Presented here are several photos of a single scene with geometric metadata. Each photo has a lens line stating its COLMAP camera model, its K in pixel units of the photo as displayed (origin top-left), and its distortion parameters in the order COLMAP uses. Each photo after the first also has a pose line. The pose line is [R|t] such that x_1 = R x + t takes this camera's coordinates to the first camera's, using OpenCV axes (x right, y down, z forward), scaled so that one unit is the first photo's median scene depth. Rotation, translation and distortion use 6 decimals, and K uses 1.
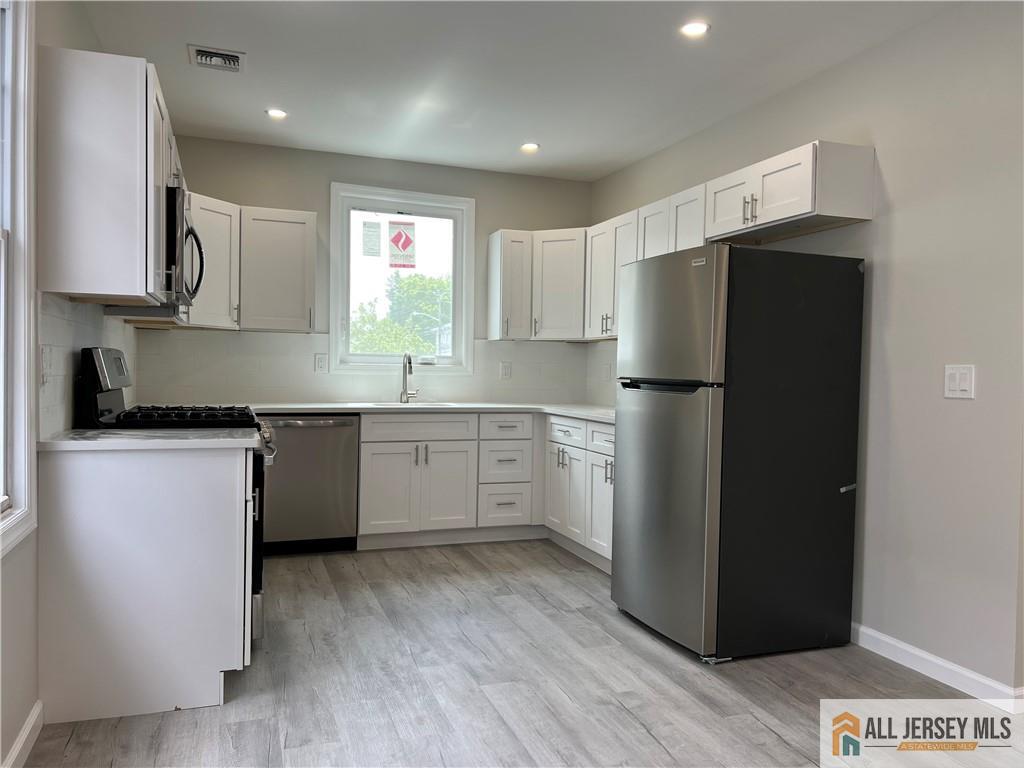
lens RADIAL K [[767.8, 0, 510.6], [0, 767.8, 388.0], [0, 0, 1]] dist [0.054633, -0.065439]
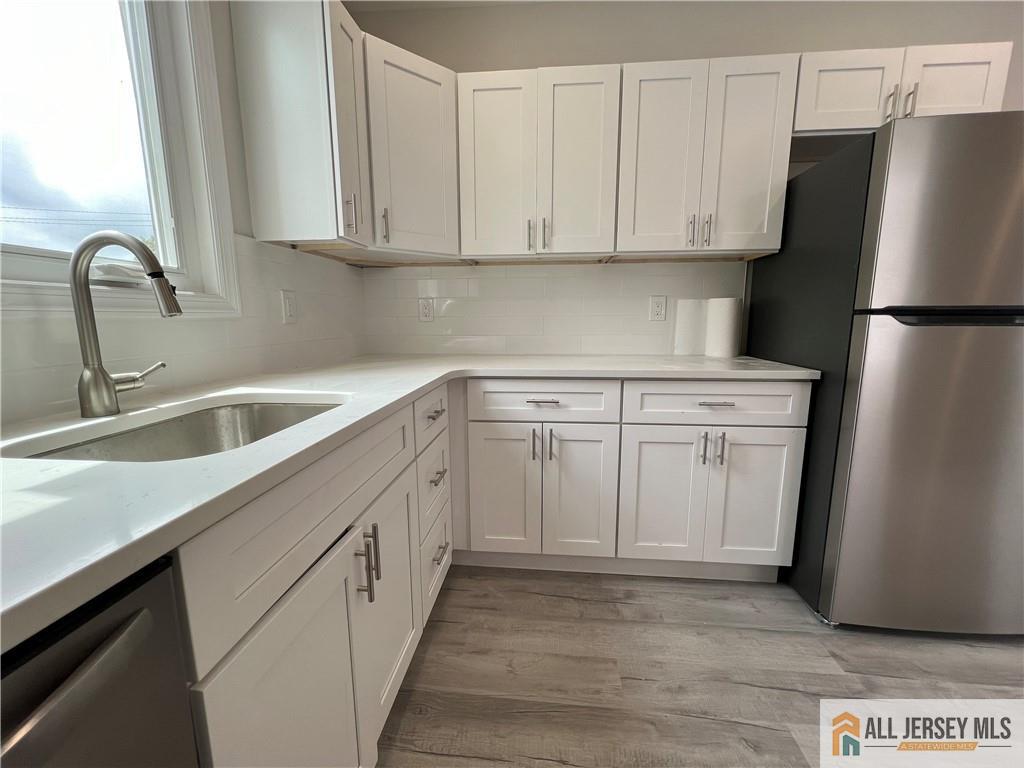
lens RADIAL K [[408.9, 0, 512.3], [0, 408.9, 382.9], [0, 0, 1]] dist [-0.001090, 0.000112]
pose [[0.422146, -0.162711, 0.891806, -0.301614], [0.036656, 0.986019, 0.162549, -0.018031], [-0.905786, -0.035929, 0.422209, 1.130359]]
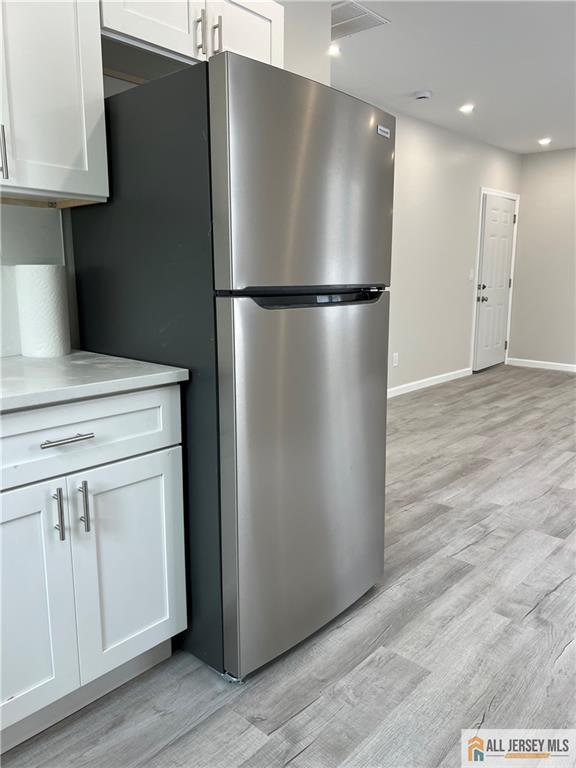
lens RADIAL K [[575.8, 0, 284.6], [0, 575.8, 381.1], [0, 0, 1]] dist [0.054633, -0.065439]
pose [[-0.466099, -0.178876, 0.866461, -0.223832], [0.014855, 0.977628, 0.209817, -0.033623], [-0.884608, 0.110667, -0.453015, 1.157532]]
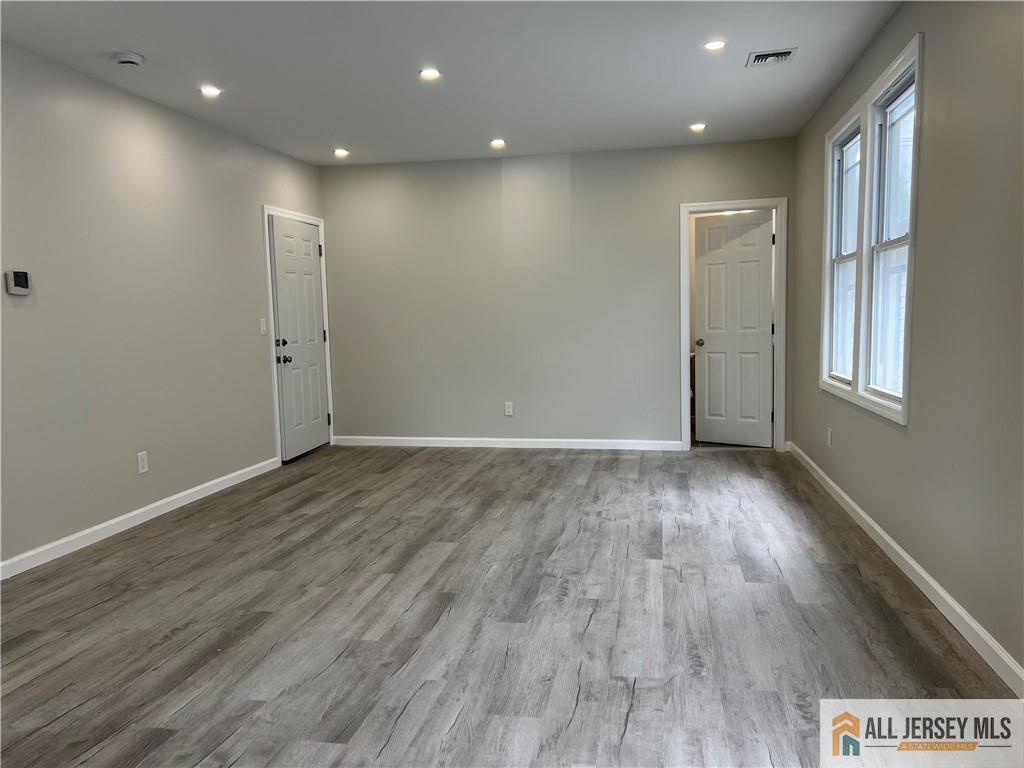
lens RADIAL K [[767.8, 0, 508.3], [0, 767.8, 391.3], [0, 0, 1]] dist [0.054633, -0.065439]
pose [[-0.857603, -0.050122, 0.511864, -0.204556], [0.019977, 0.991243, 0.130532, -0.037923], [-0.513924, 0.122170, -0.849092, 0.969922]]
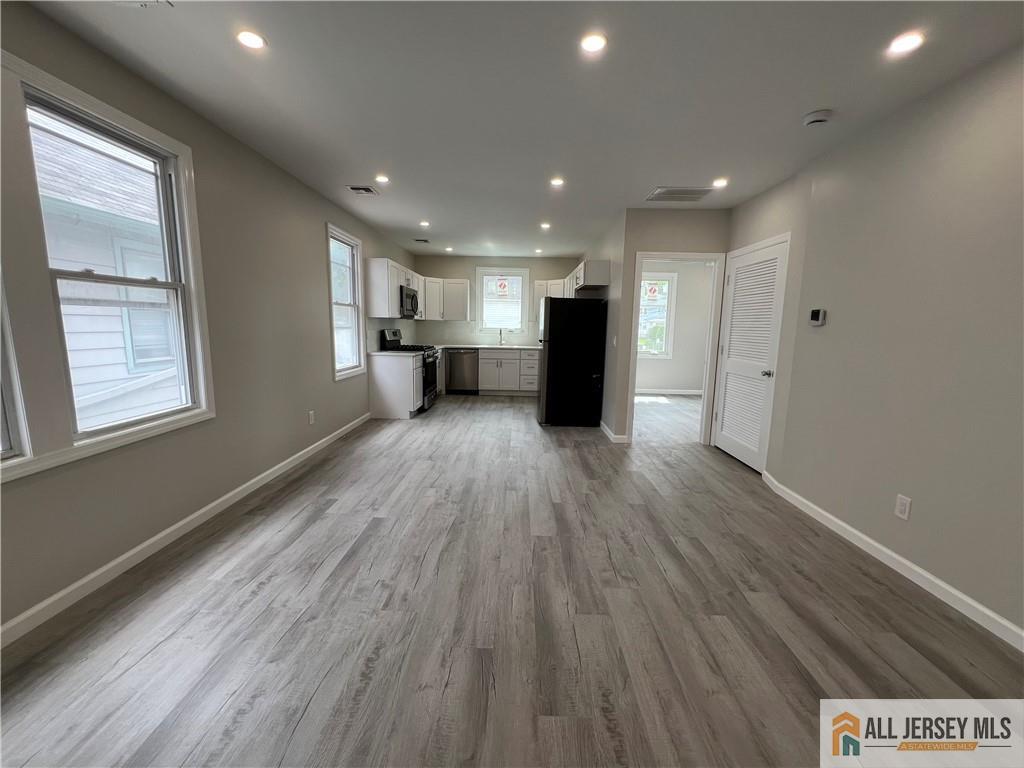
lens RADIAL K [[408.9, 0, 510.9], [0, 408.9, 383.8], [0, 0, 1]] dist [-0.001090, 0.000112]
pose [[0.933250, 0.050067, -0.355721, 0.615283], [-0.010778, 0.993697, 0.111584, -0.012809], [0.359065, -0.100302, 0.927907, -0.541257]]
